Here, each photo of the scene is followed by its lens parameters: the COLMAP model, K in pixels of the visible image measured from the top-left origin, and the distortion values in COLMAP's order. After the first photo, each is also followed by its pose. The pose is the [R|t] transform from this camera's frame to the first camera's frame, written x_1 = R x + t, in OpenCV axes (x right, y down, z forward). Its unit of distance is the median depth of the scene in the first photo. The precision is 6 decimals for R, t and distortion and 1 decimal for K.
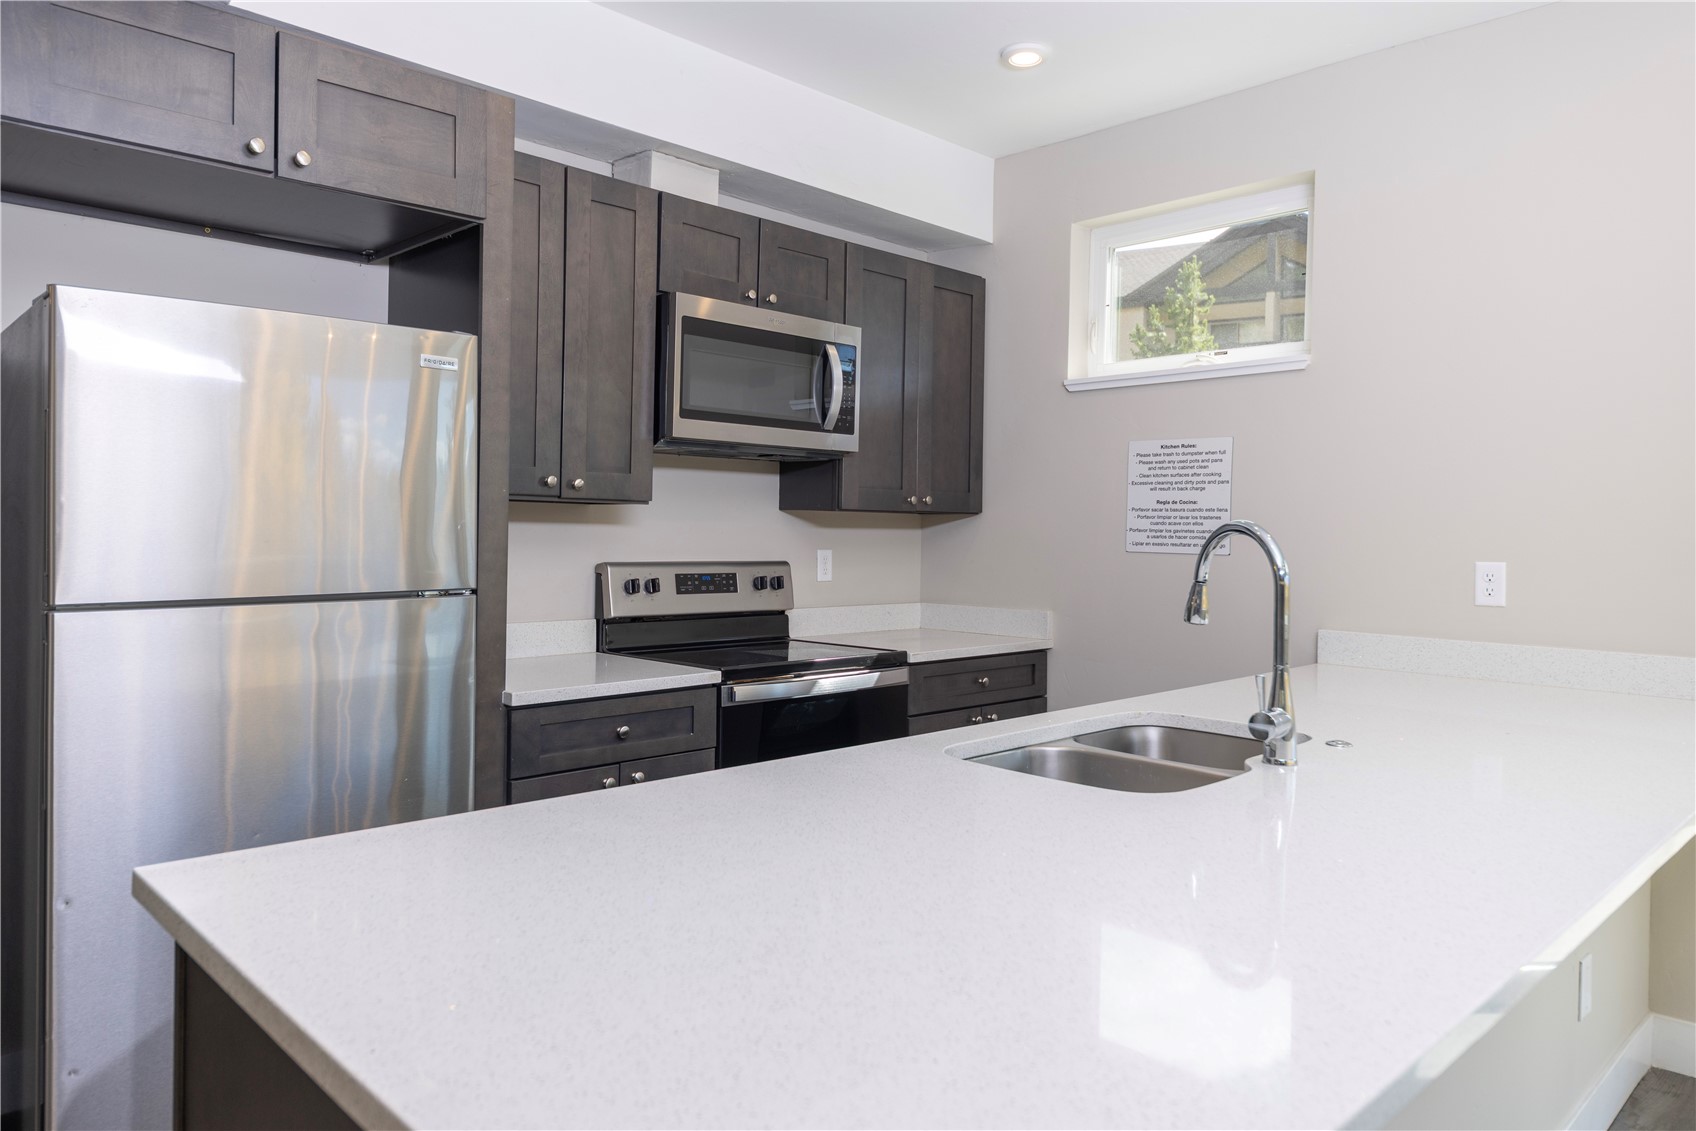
lens RADIAL K [[1124.9, 0, 845.8], [0, 1124.9, 523.5], [0, 0, 1]] dist [0.030916, -0.005225]
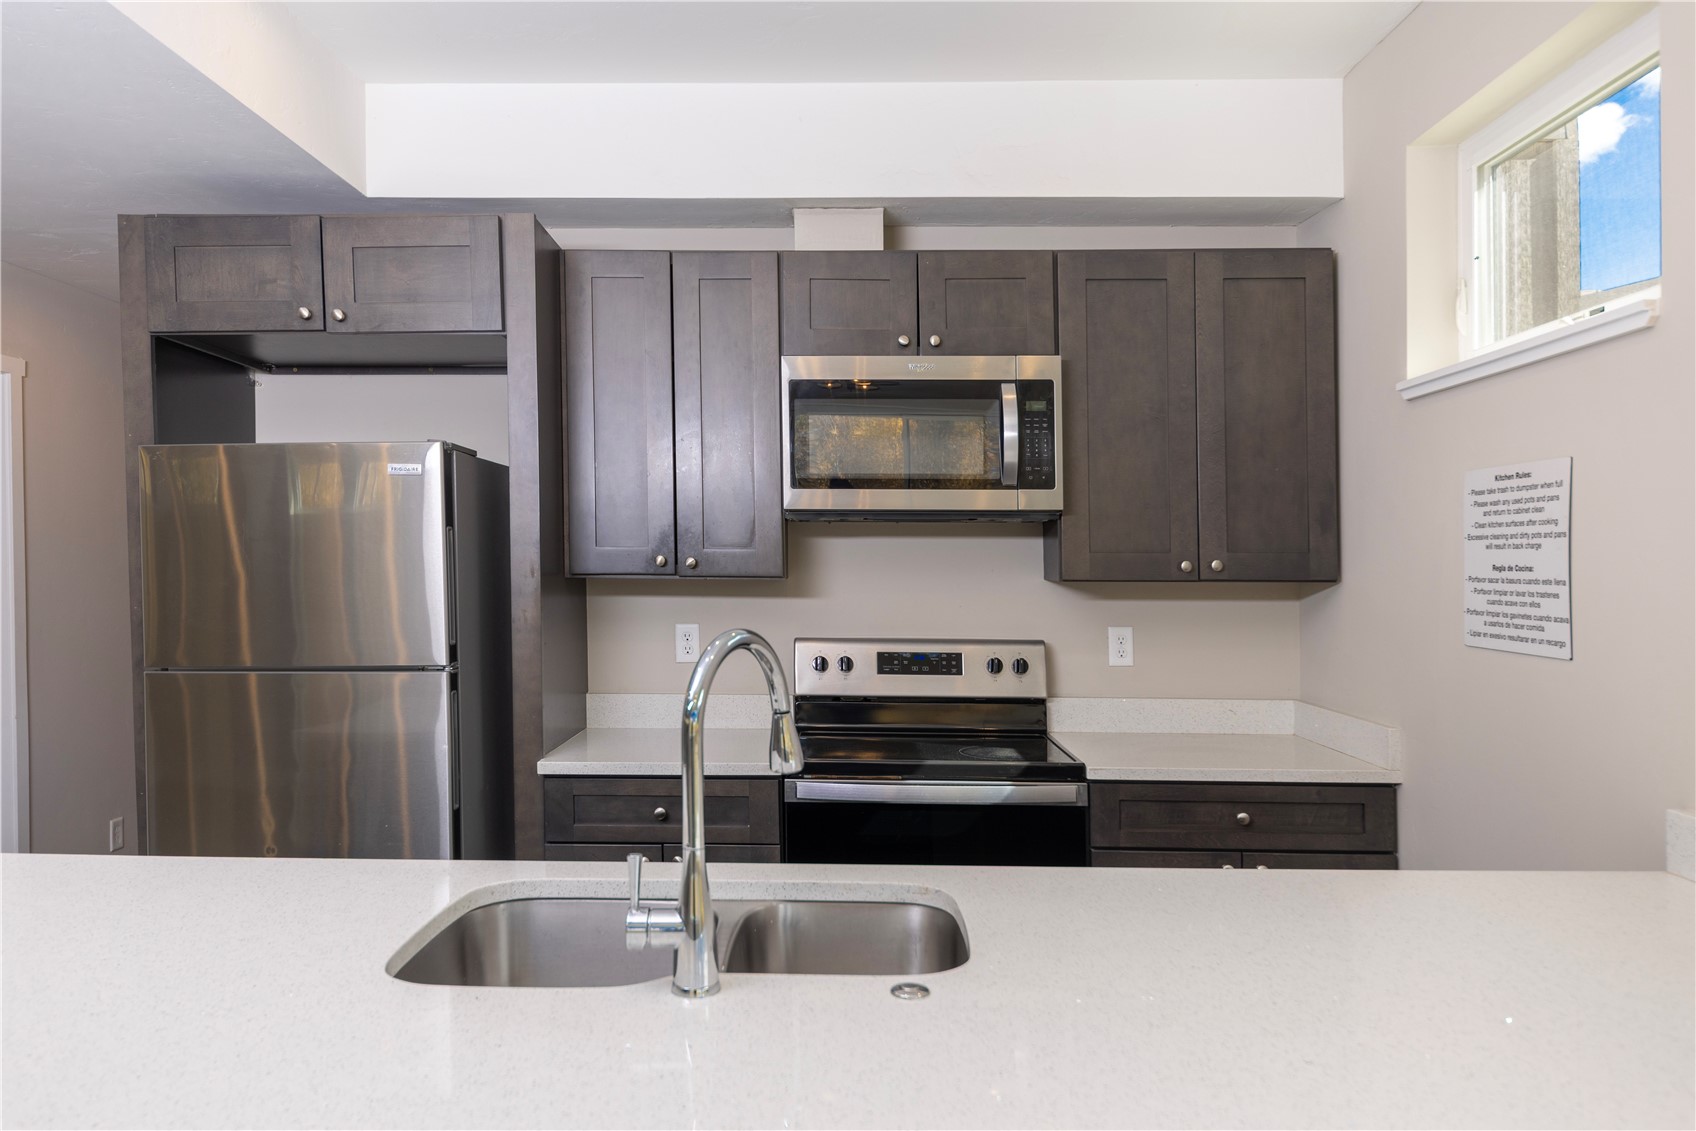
lens RADIAL K [[1160.8, 0, 837.0], [0, 1160.8, 564.4], [0, 0, 1]] dist [0.017743, 0.003927]
pose [[0.697885, -0.011678, -0.716114, 0.493772], [0.008317, 0.999932, -0.008201, -0.018925], [0.716161, -0.000232, 0.697935, 0.301523]]
